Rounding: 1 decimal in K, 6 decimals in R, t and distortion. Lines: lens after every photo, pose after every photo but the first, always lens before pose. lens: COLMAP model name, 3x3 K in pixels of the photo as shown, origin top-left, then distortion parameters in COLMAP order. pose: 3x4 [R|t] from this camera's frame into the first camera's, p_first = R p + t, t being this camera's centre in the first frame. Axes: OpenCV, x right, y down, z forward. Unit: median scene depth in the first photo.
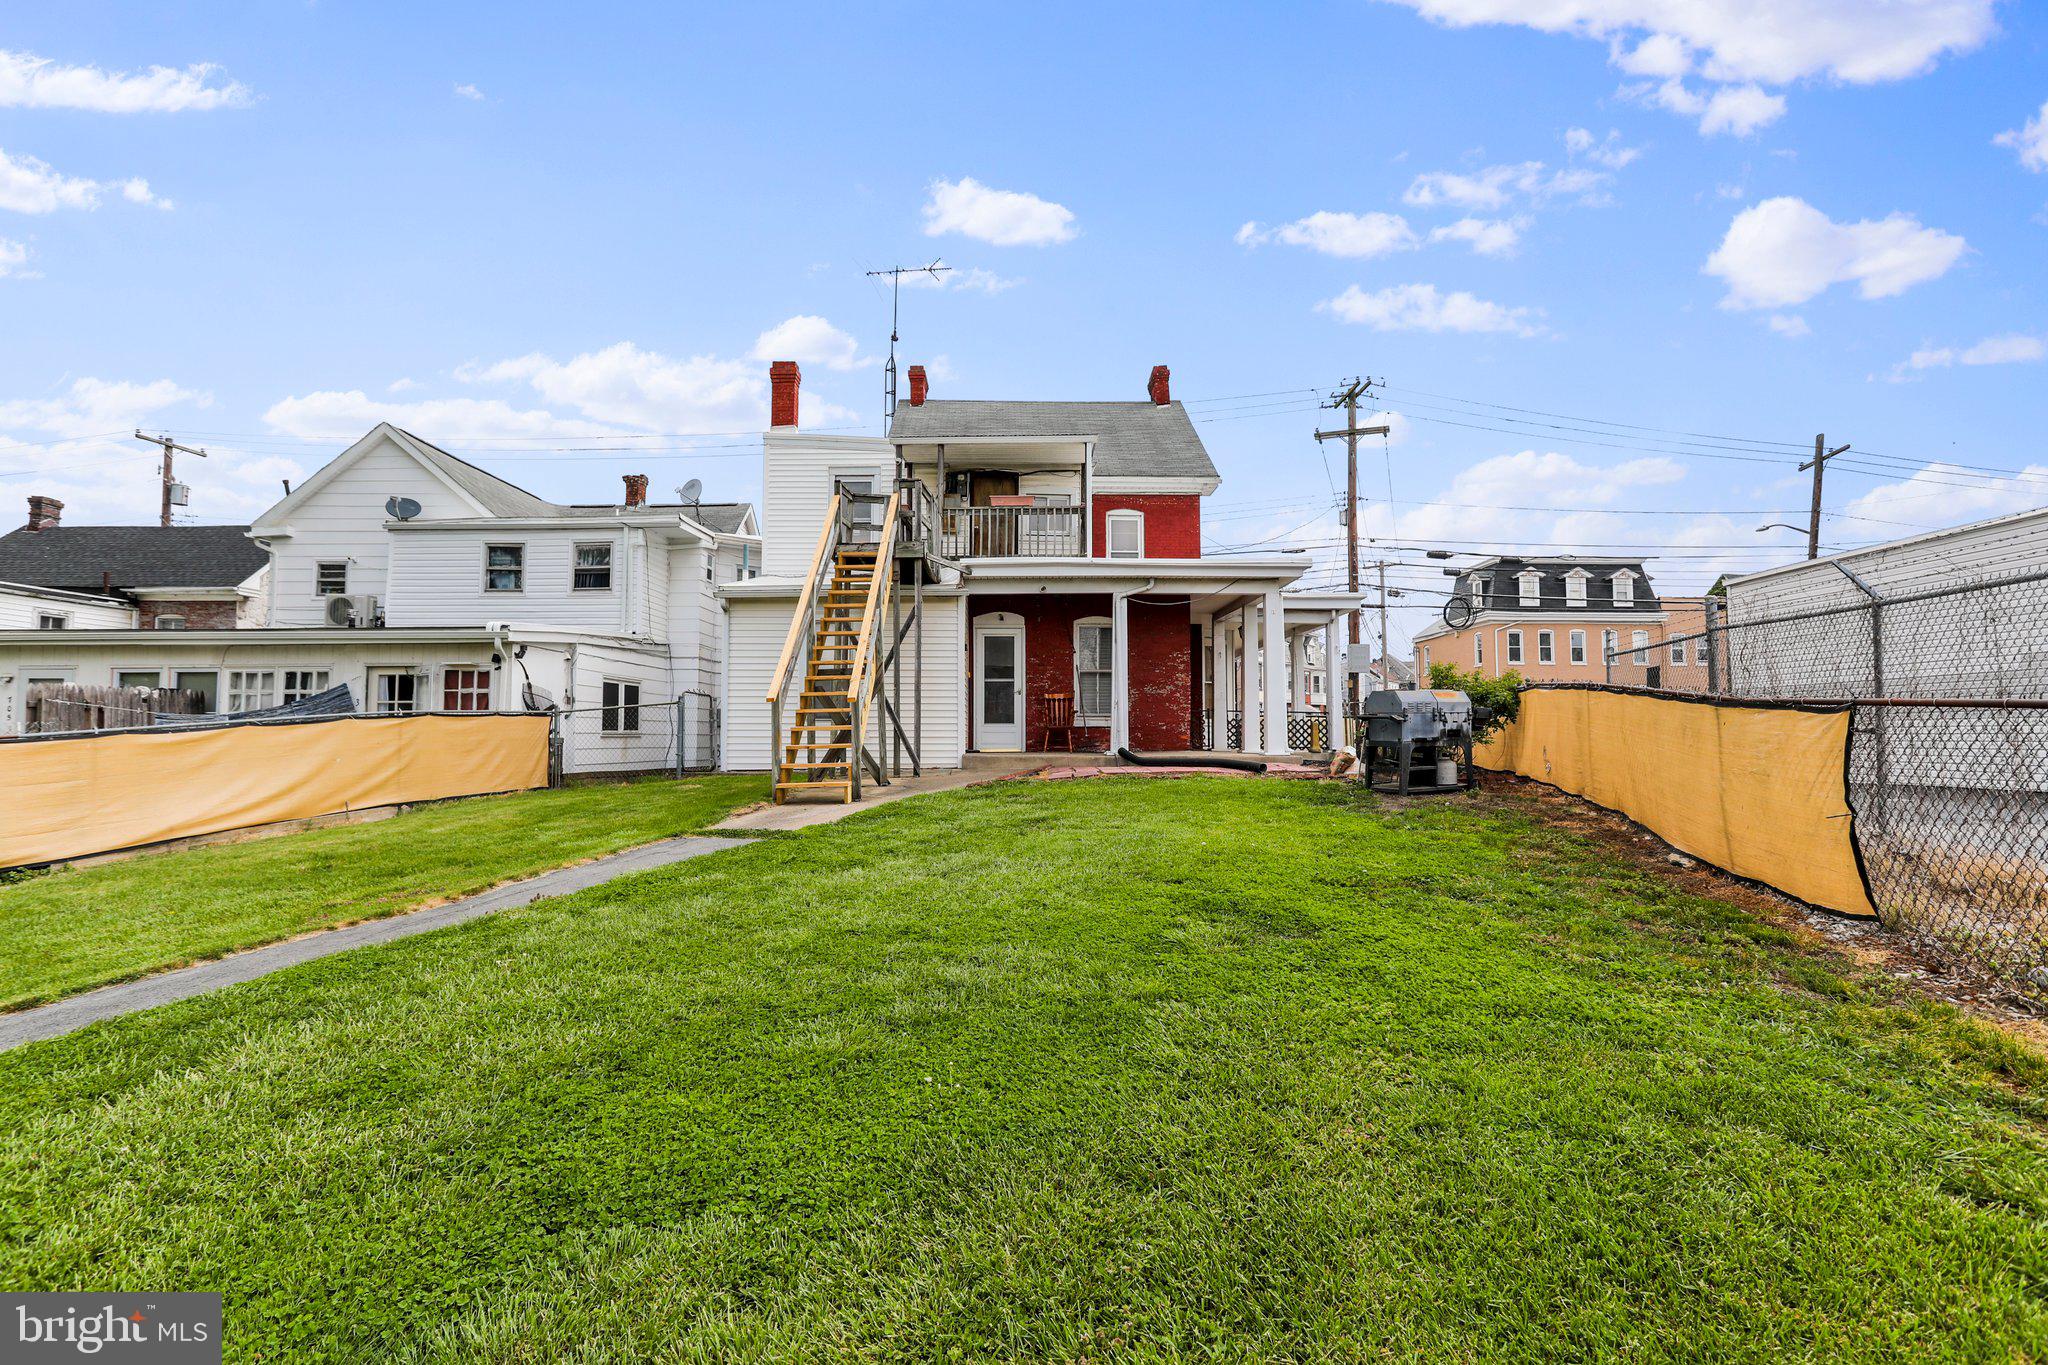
lens RADIAL K [[991.7, 0, 1024.0], [0, 991.7, 682.5], [0, 0, 1]] dist [-0.053992, 0.028728]
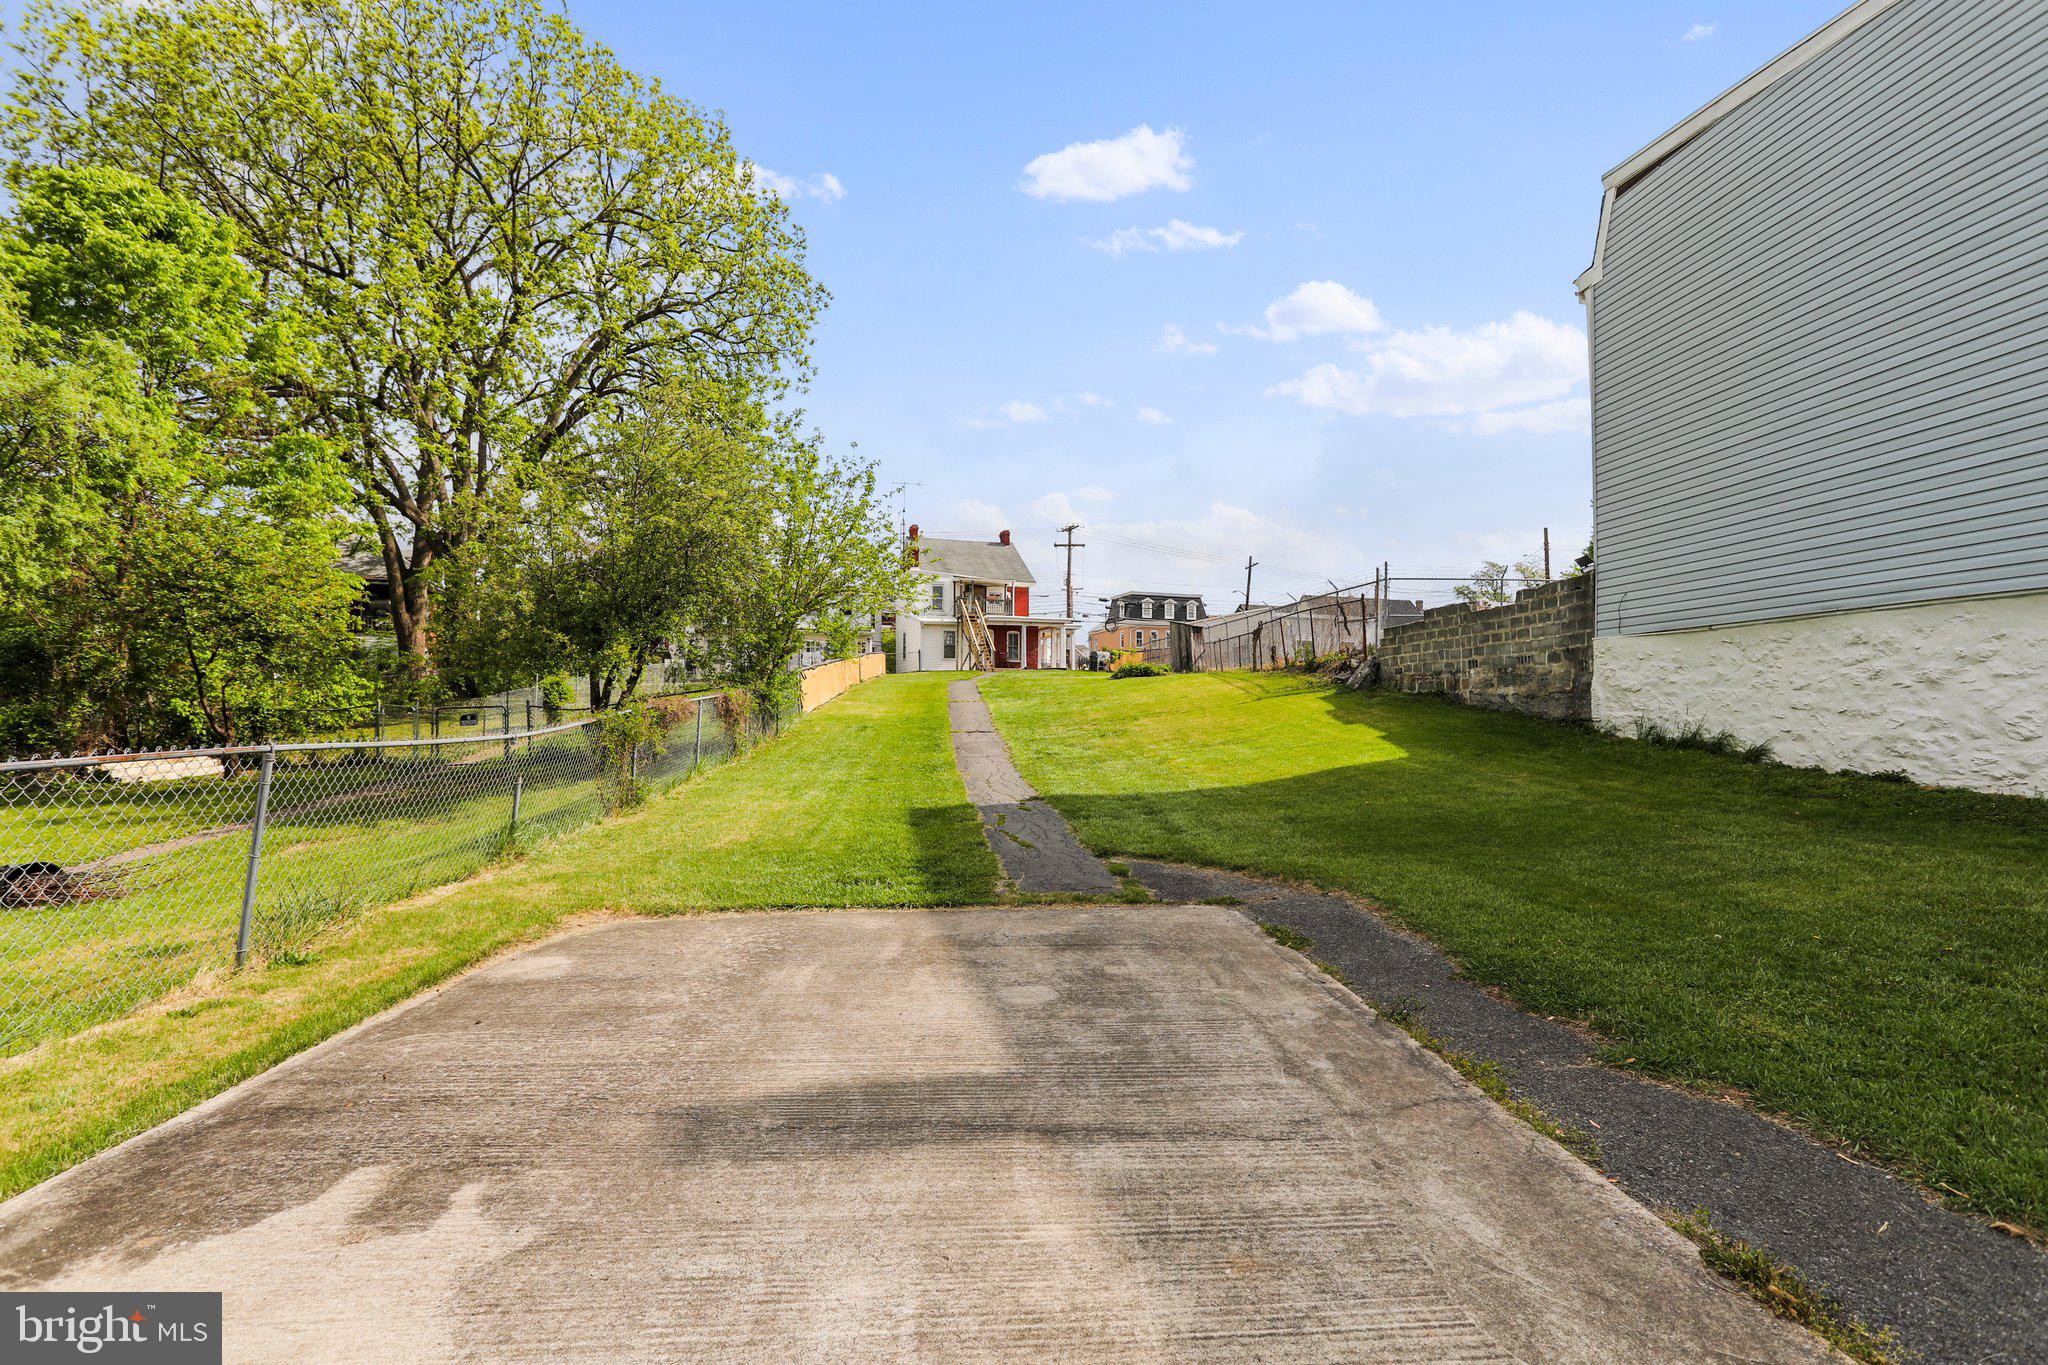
lens RADIAL K [[991.7, 0, 1024.0], [0, 991.7, 682.5], [0, 0, 1]] dist [-0.053992, 0.028728]
pose [[0.947957, 0.005904, 0.318344, -0.481808], [-0.011909, 0.999786, 0.016922, 0.027036], [-0.318176, -0.019833, 0.947824, -1.122891]]
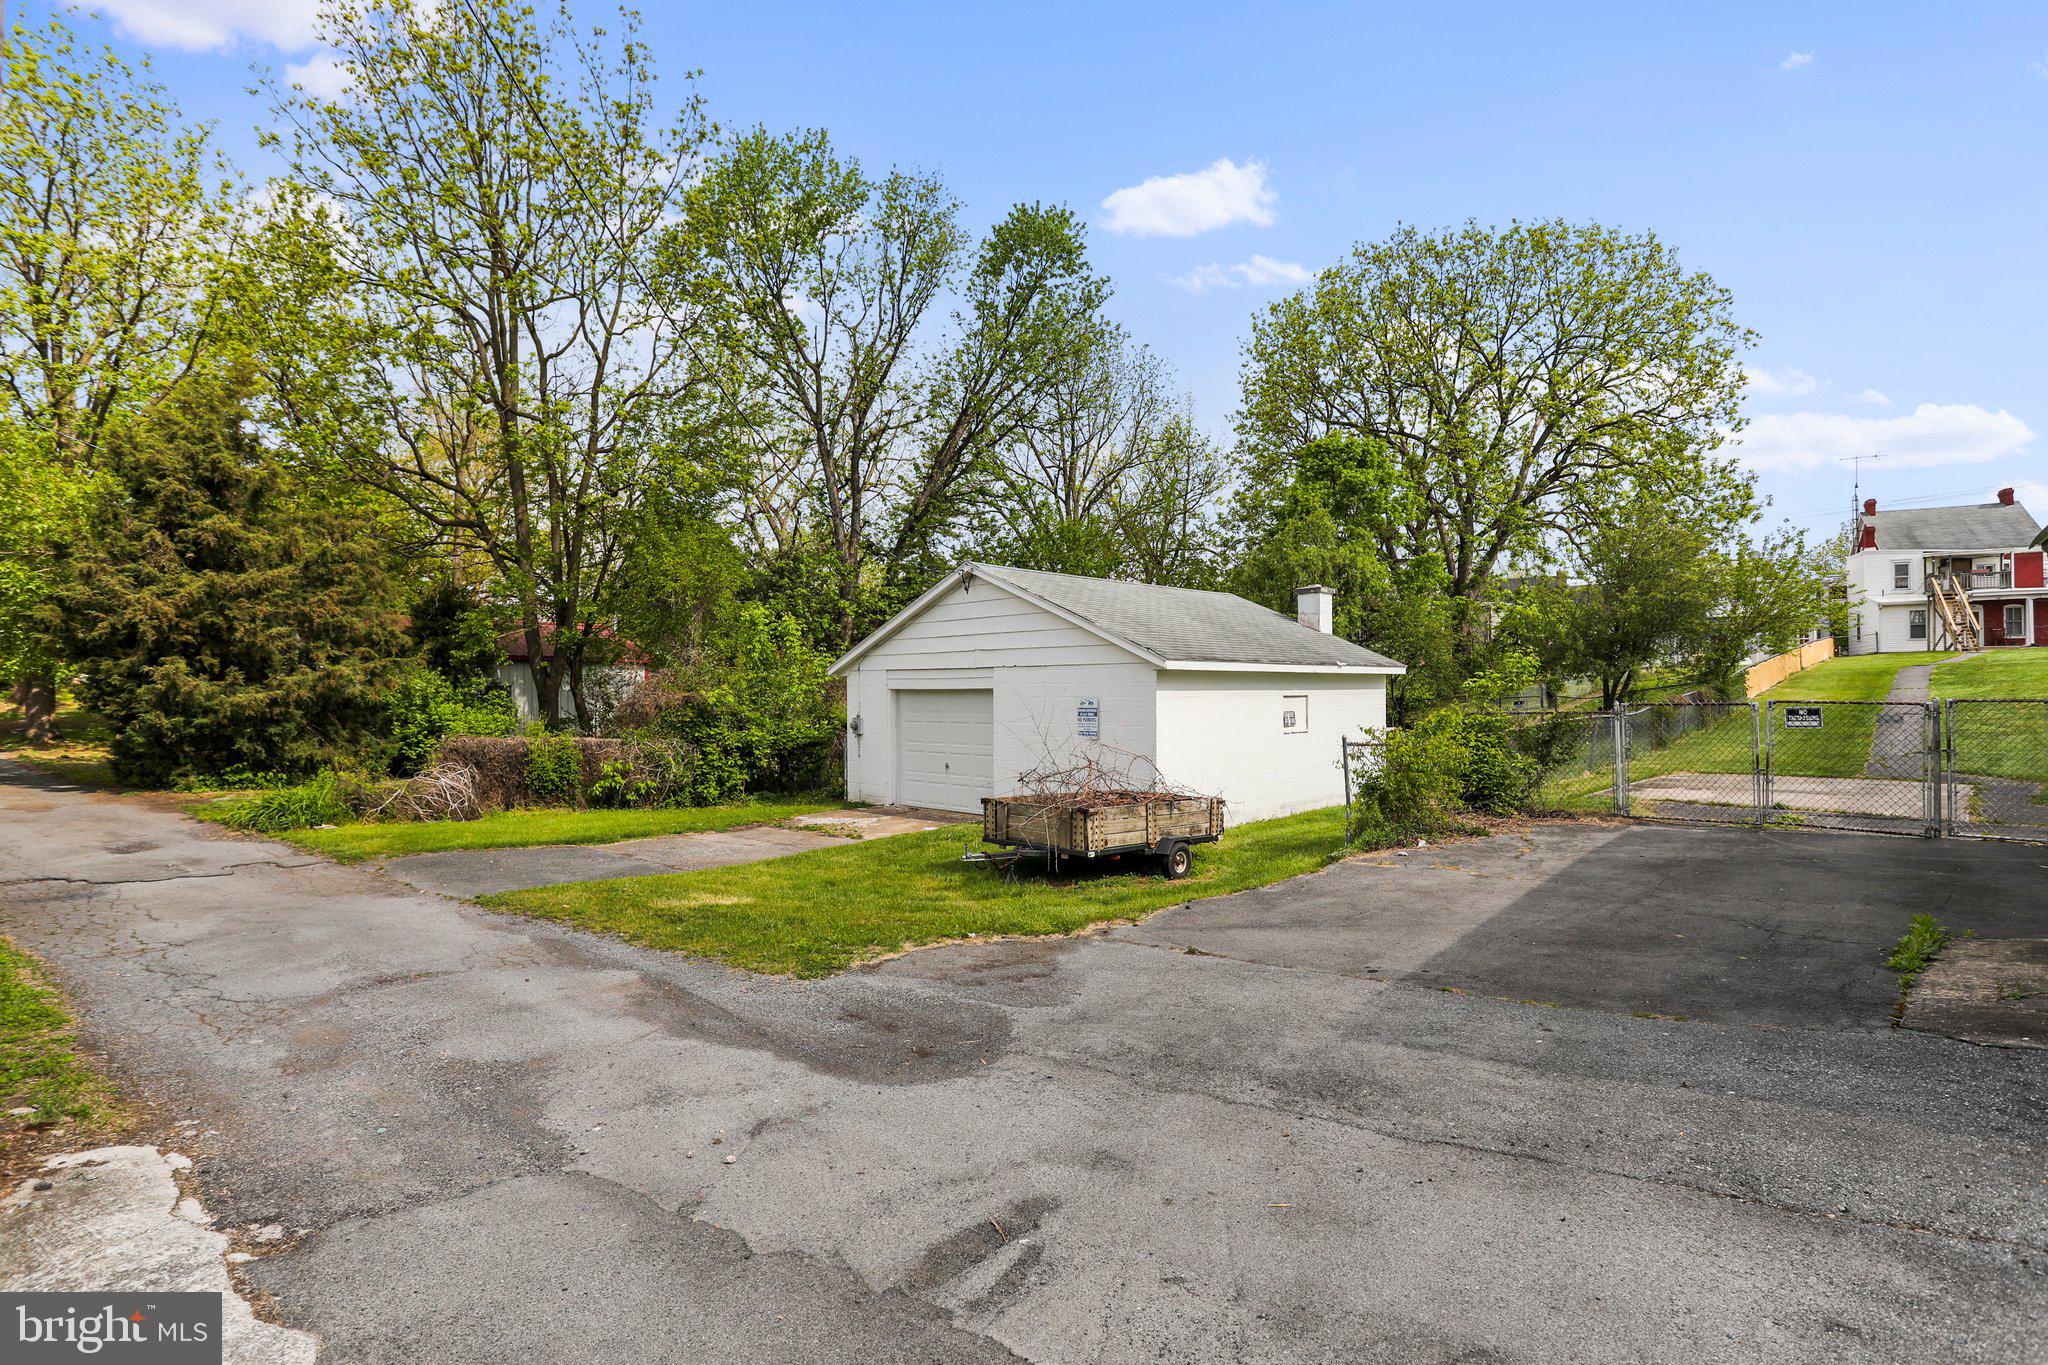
lens RADIAL K [[991.7, 0, 1024.0], [0, 991.7, 682.5], [0, 0, 1]] dist [-0.053992, 0.028728]
pose [[0.866328, -0.015430, -0.499237, -0.545733], [0.033620, 0.999057, 0.027464, -0.004163], [0.498342, -0.040577, 0.866030, -1.584089]]
